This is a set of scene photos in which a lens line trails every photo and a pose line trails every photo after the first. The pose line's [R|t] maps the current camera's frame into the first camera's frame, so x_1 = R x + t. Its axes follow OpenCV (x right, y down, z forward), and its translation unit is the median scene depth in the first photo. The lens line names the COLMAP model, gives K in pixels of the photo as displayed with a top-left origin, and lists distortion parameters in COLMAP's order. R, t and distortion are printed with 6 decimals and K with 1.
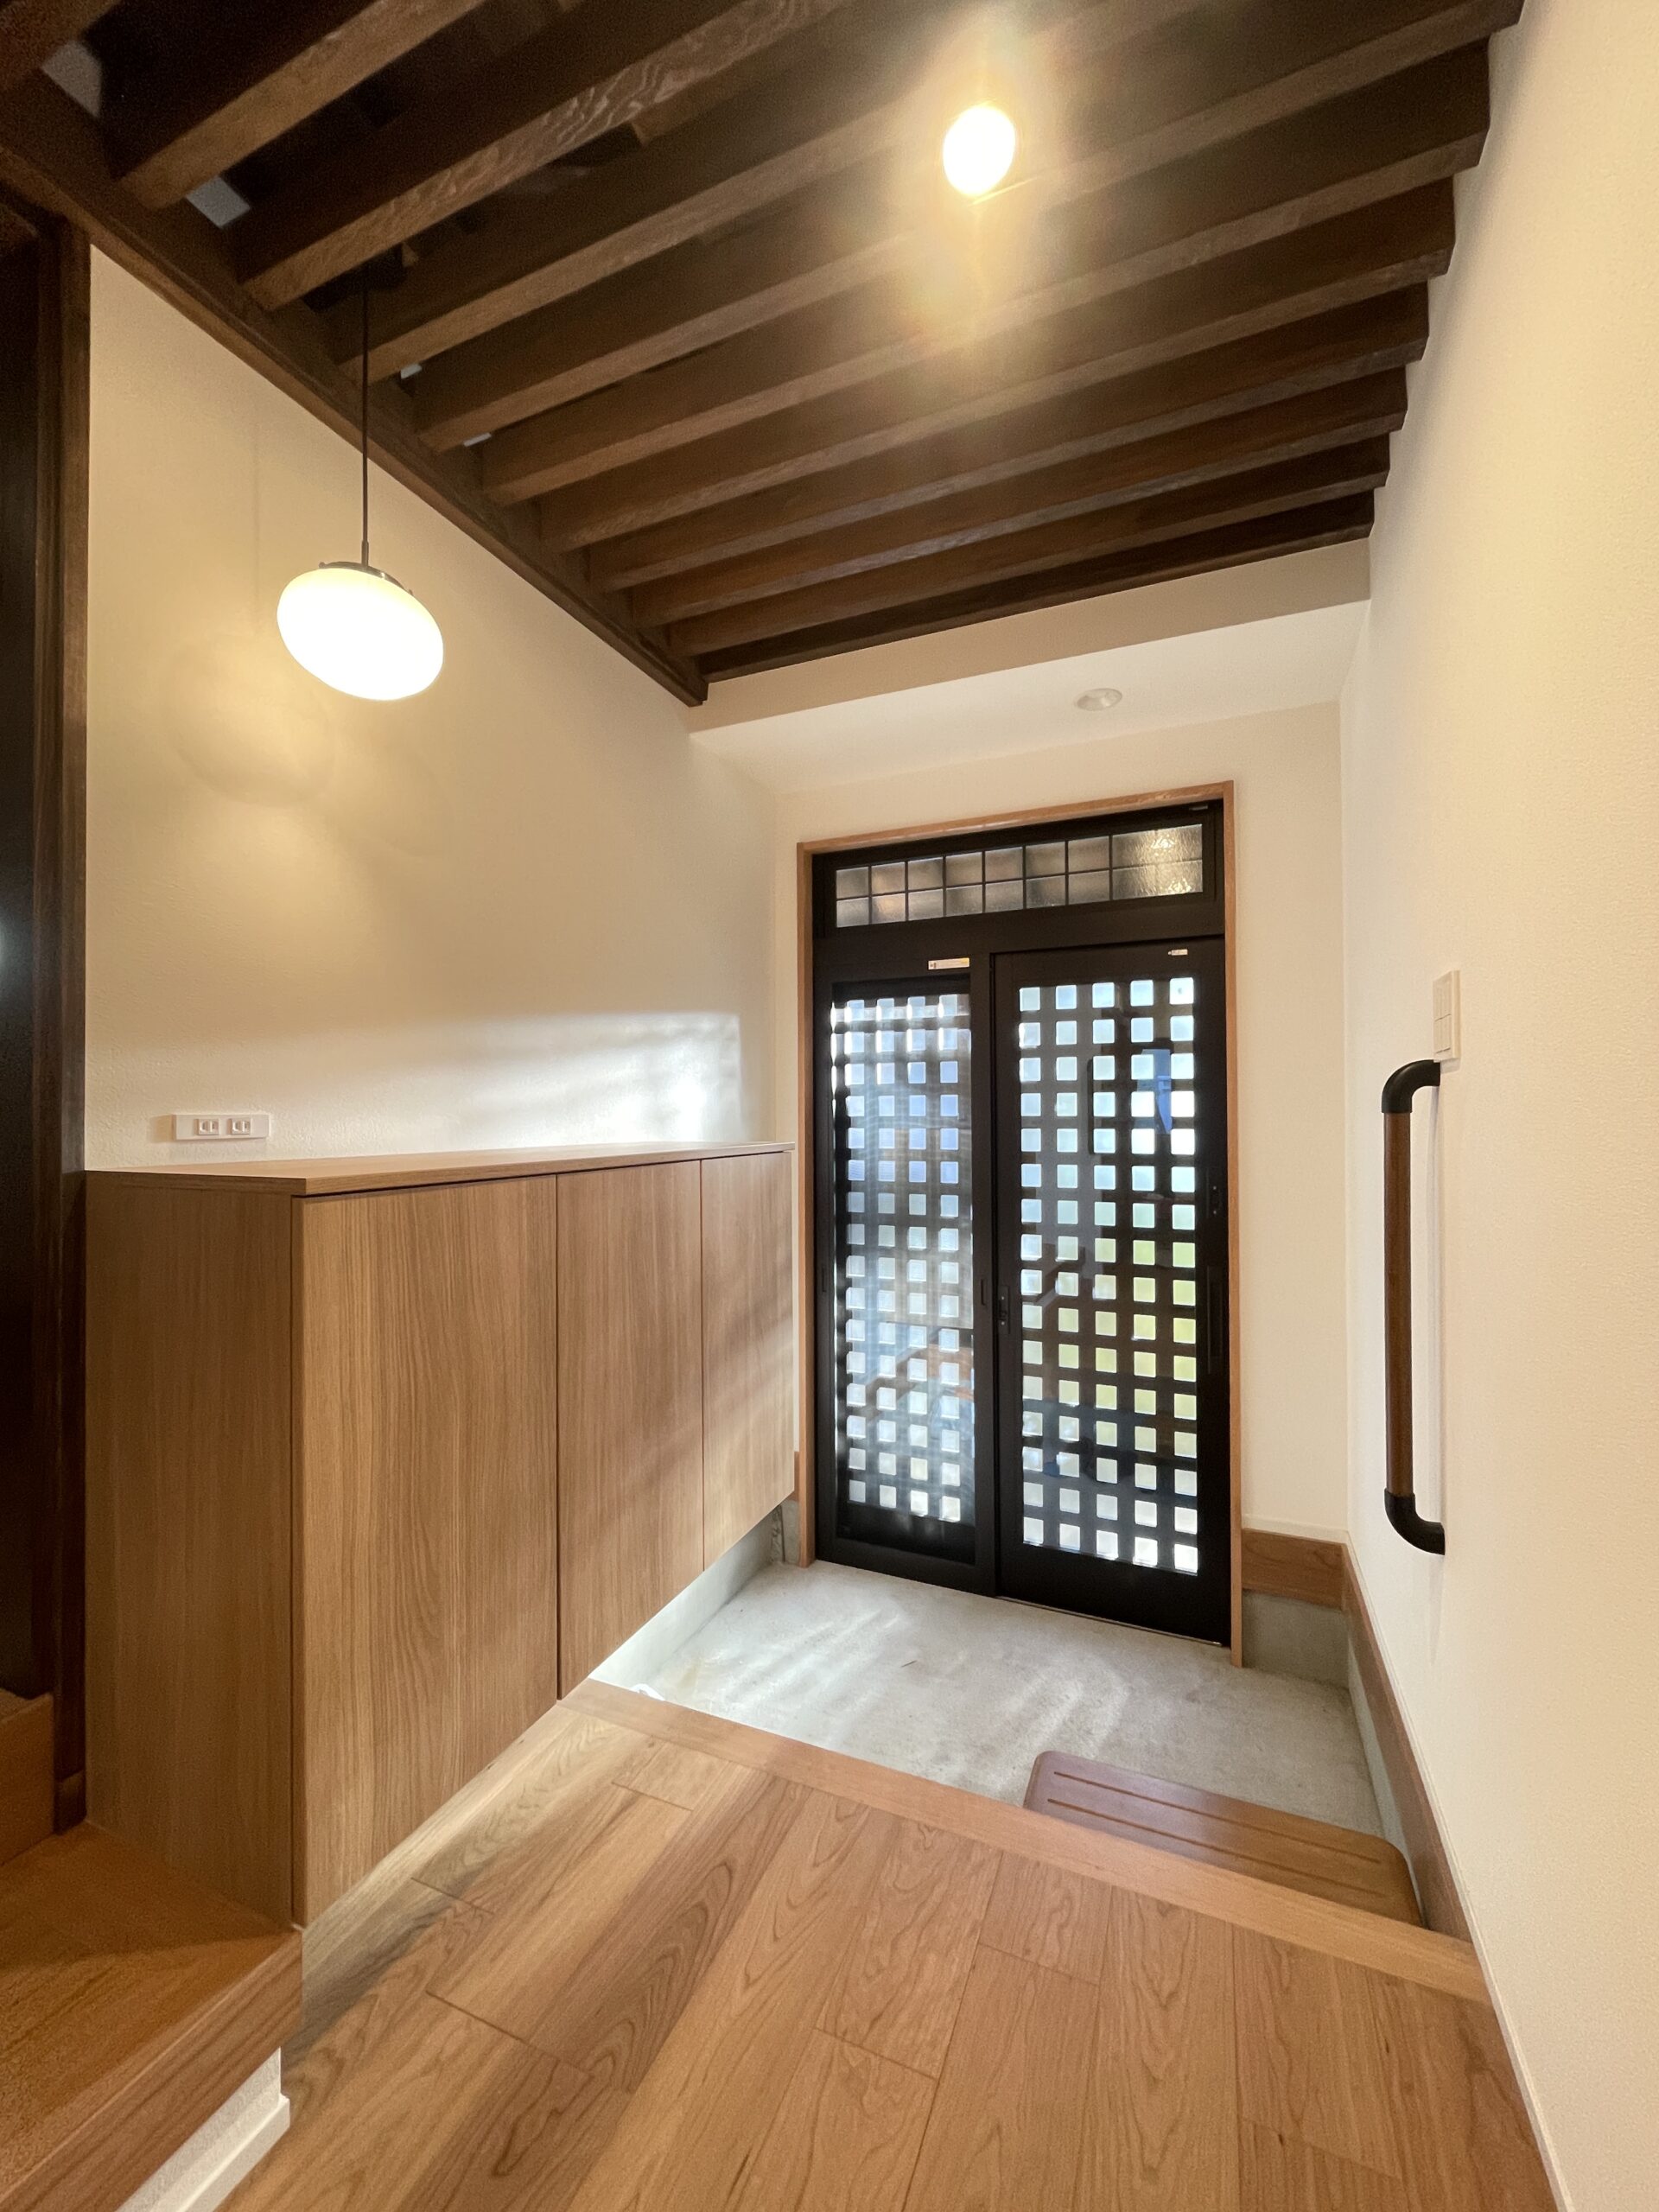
lens RADIAL K [[885.7, 0, 829.5], [0, 885.7, 1106.0], [0, 0, 1]] dist [-0.004778, -0.000203]
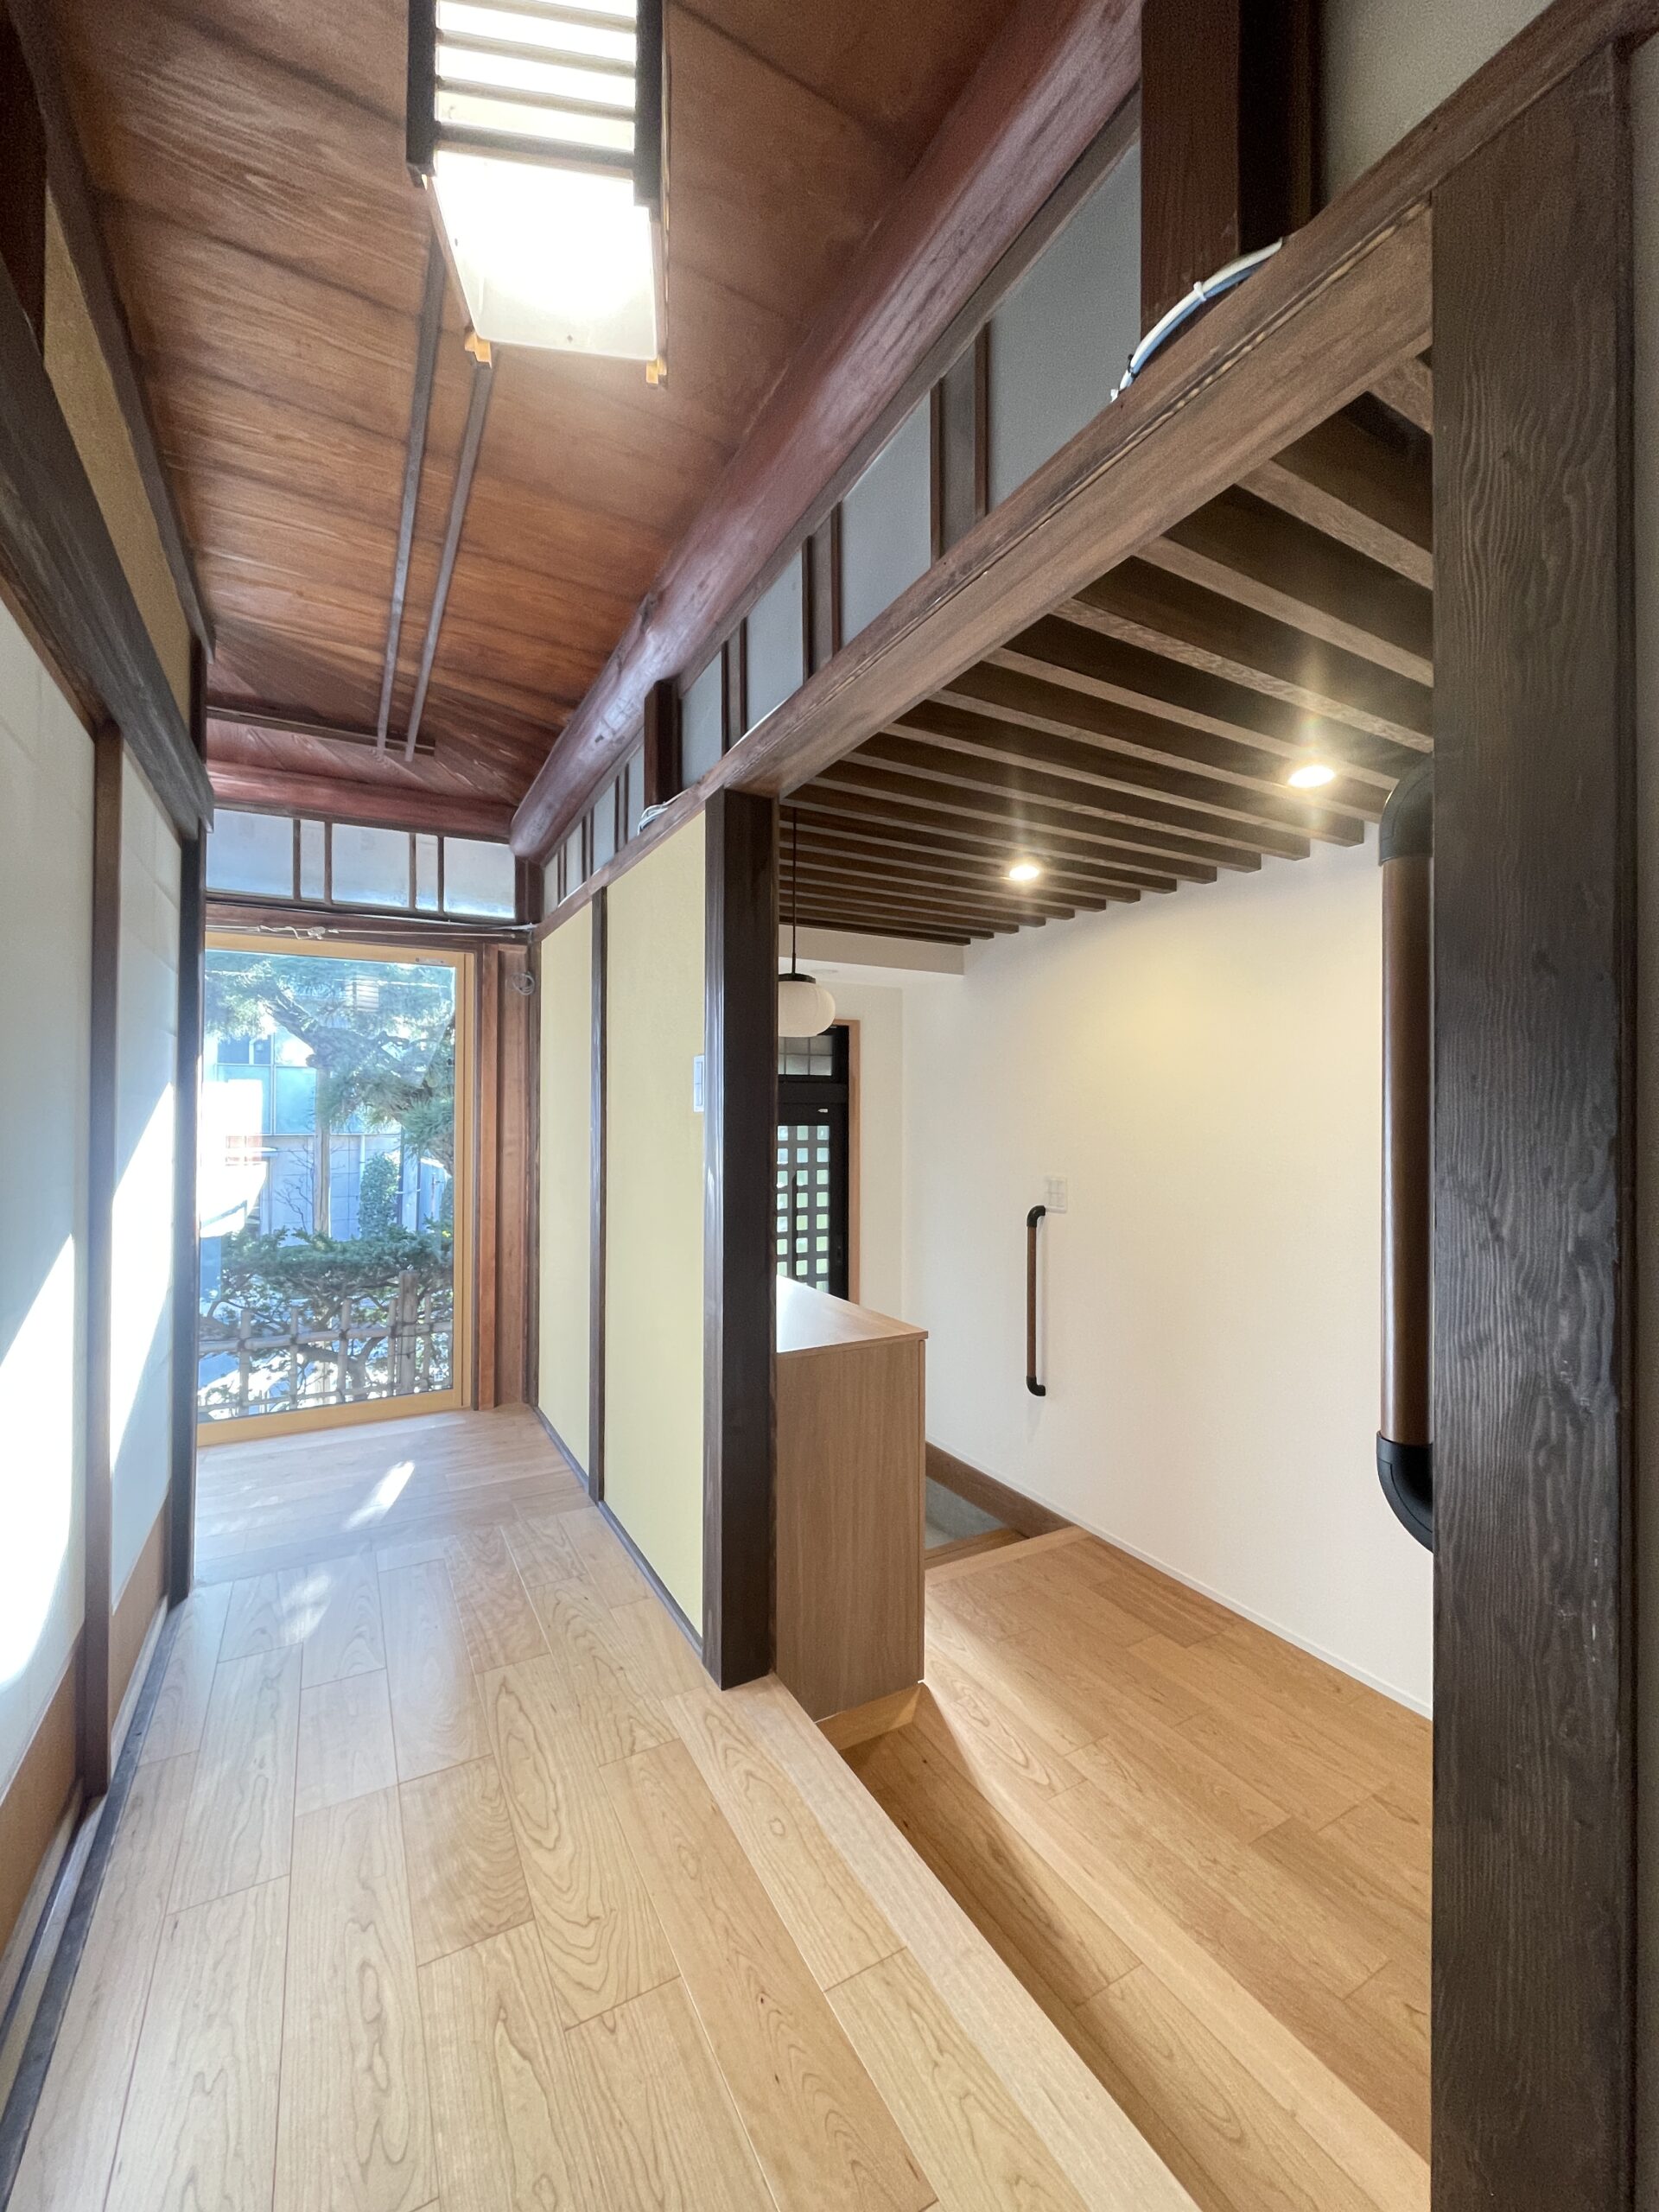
lens RADIAL K [[890.8, 0, 829.5], [0, 890.8, 1106.0], [0, 0, 1]] dist [-0.002775, -0.000042]
pose [[0.607739, 0.012383, 0.794040, -0.948611], [-0.011811, 0.999909, -0.006554, -0.170906], [-0.794049, -0.005395, 0.607830, -0.047373]]
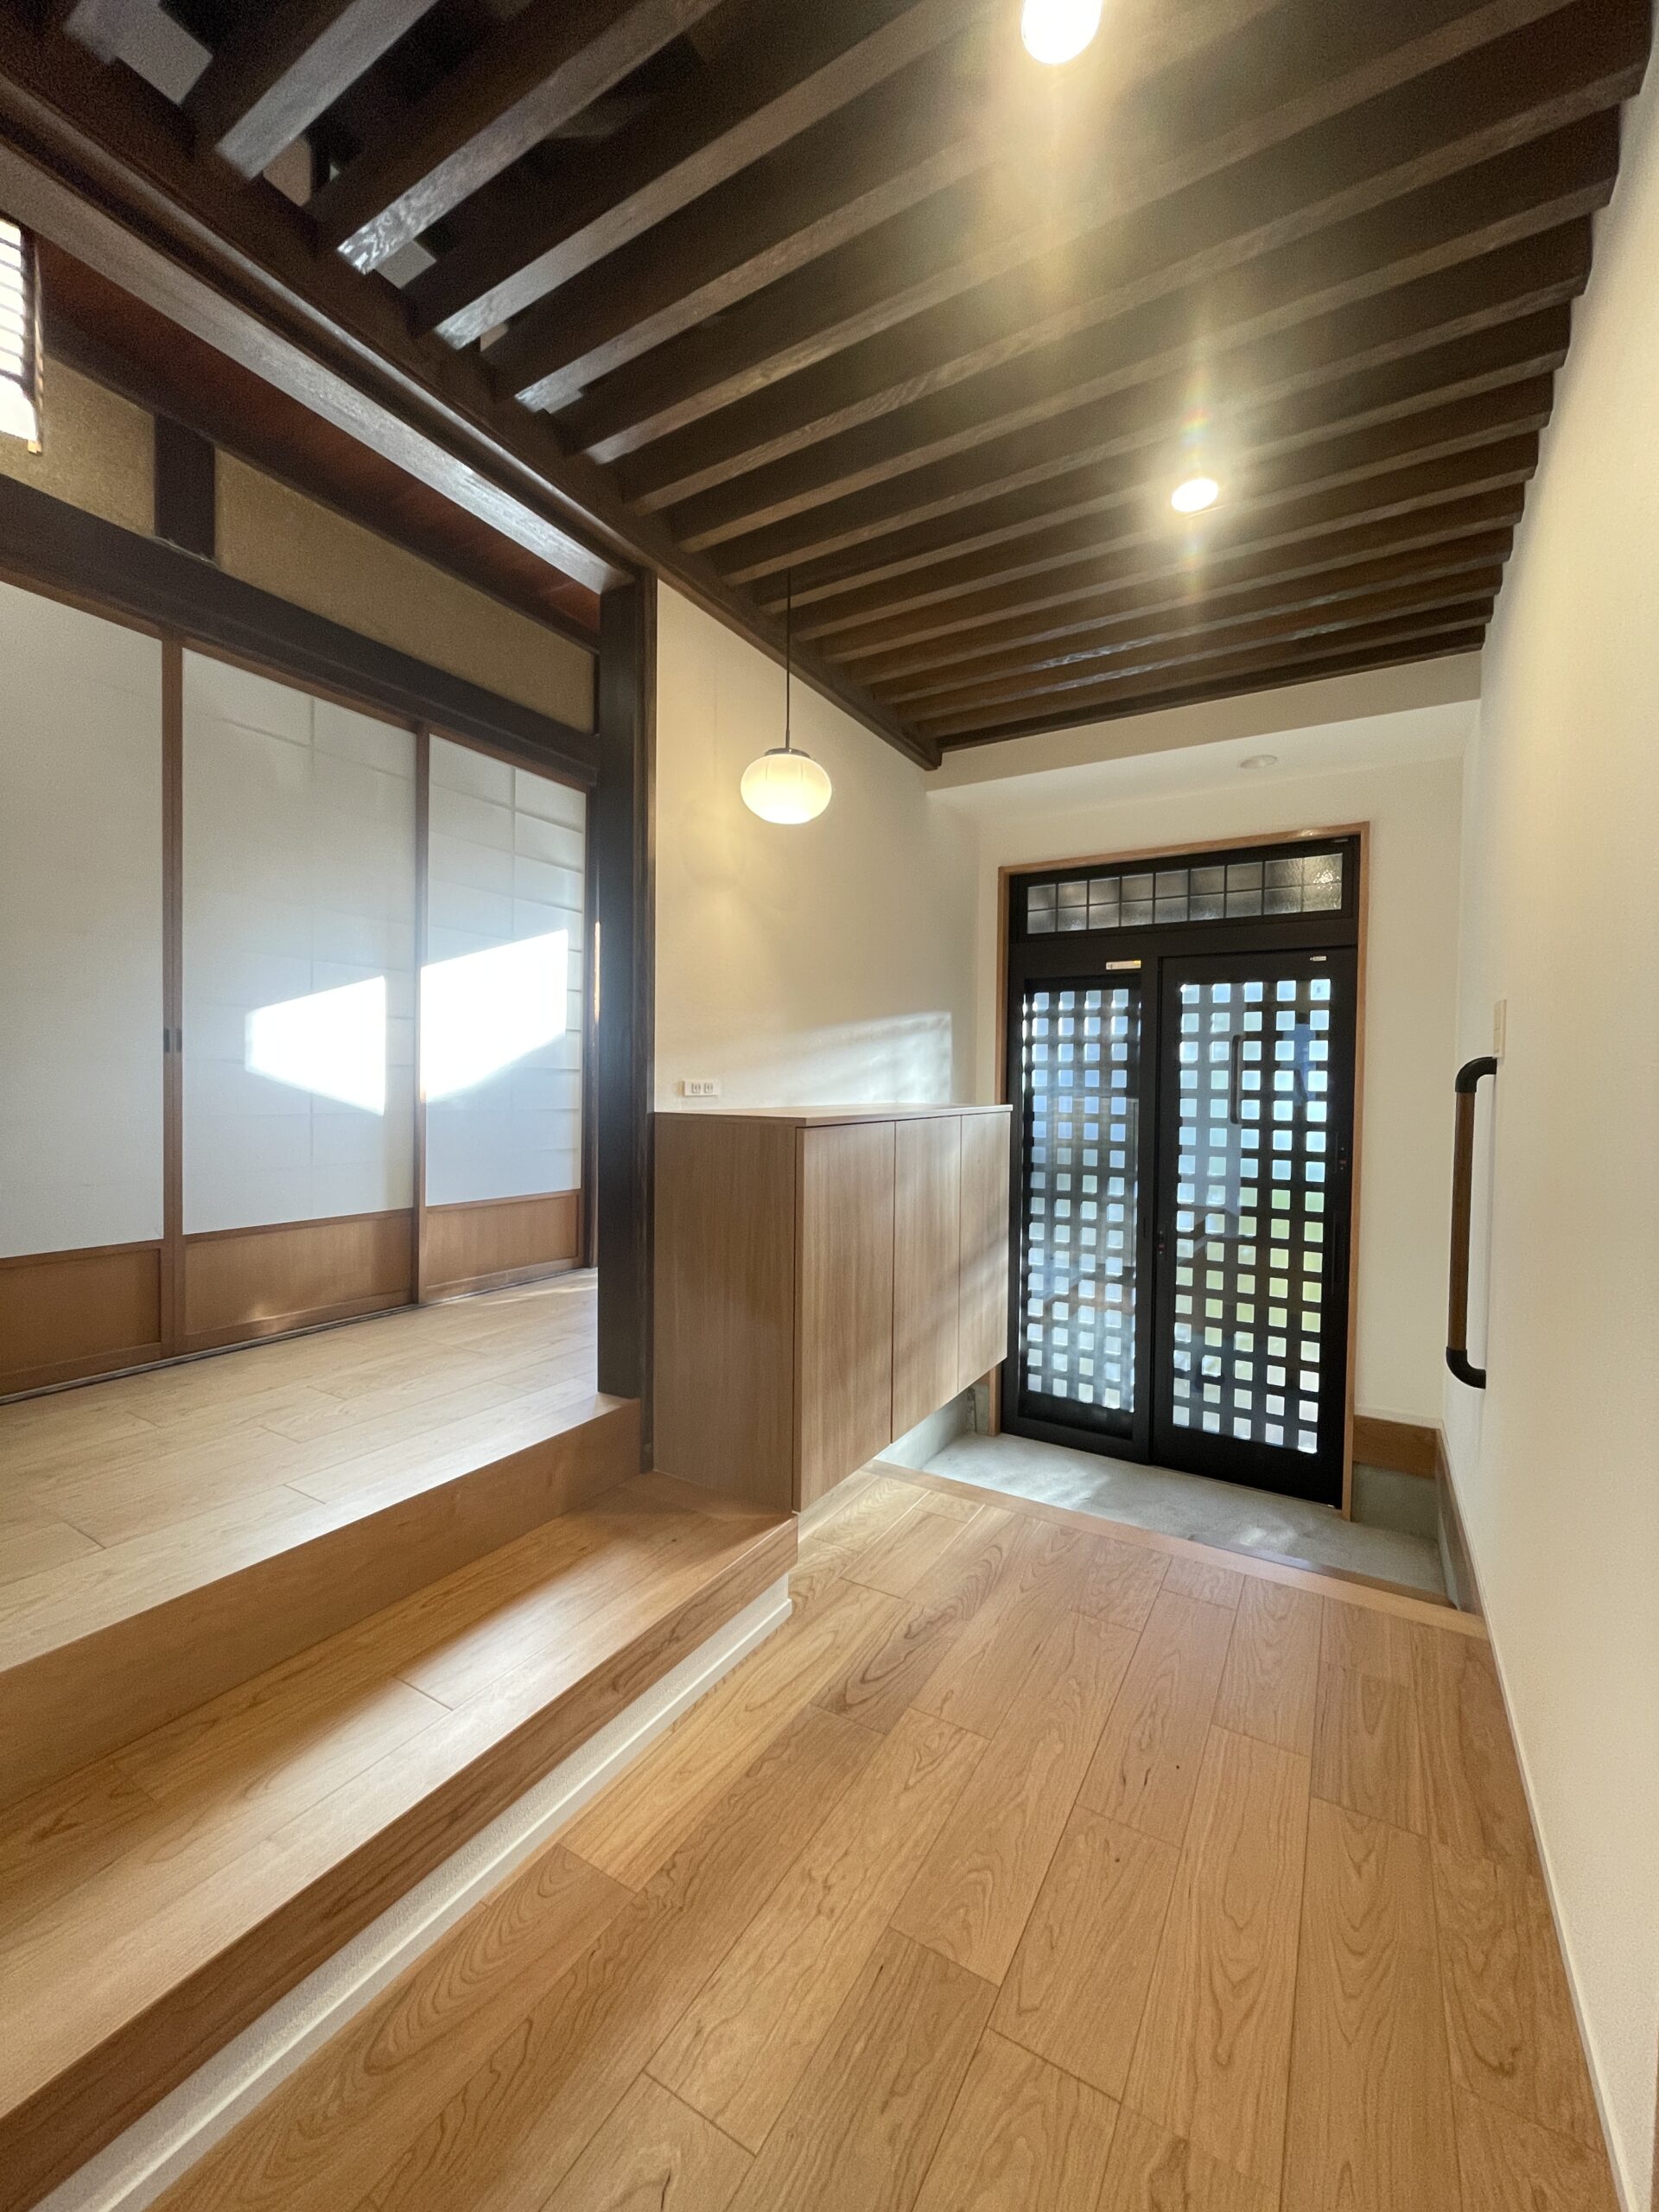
lens RADIAL K [[890.8, 0, 829.5], [0, 890.8, 1106.0], [0, 0, 1]] dist [-0.002775, -0.000042]
pose [[0.990912, 0.019520, -0.133086, -0.112141], [-0.014350, 0.999109, 0.039695, -0.007137], [0.133742, -0.037424, 0.990309, -0.327422]]
